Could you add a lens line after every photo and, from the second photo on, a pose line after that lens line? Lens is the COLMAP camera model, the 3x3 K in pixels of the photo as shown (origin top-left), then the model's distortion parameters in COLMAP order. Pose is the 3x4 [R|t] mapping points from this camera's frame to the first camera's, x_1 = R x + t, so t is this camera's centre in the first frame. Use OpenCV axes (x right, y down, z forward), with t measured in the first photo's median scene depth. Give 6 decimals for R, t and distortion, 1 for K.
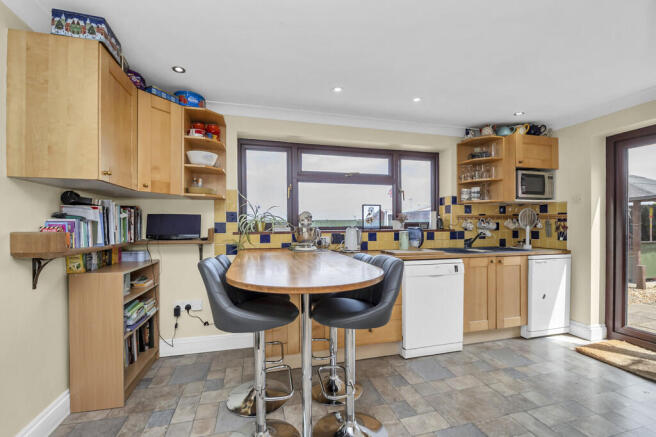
lens RADIAL K [[280.2, 0, 328.3], [0, 280.2, 224.4], [0, 0, 1]] dist [-0.001385, -0.000130]
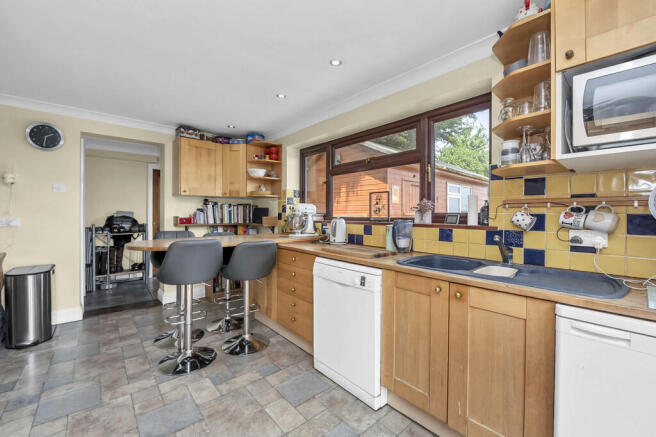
lens RADIAL K [[265.8, 0, 327.9], [0, 265.8, 213.7], [0, 0, 1]] dist [-0.001405, -0.000192]
pose [[0.442536, 0.004147, -0.896741, 0.818667], [-0.008781, 0.999961, 0.000292, -0.004418], [0.896708, 0.007745, 0.442555, 0.522412]]
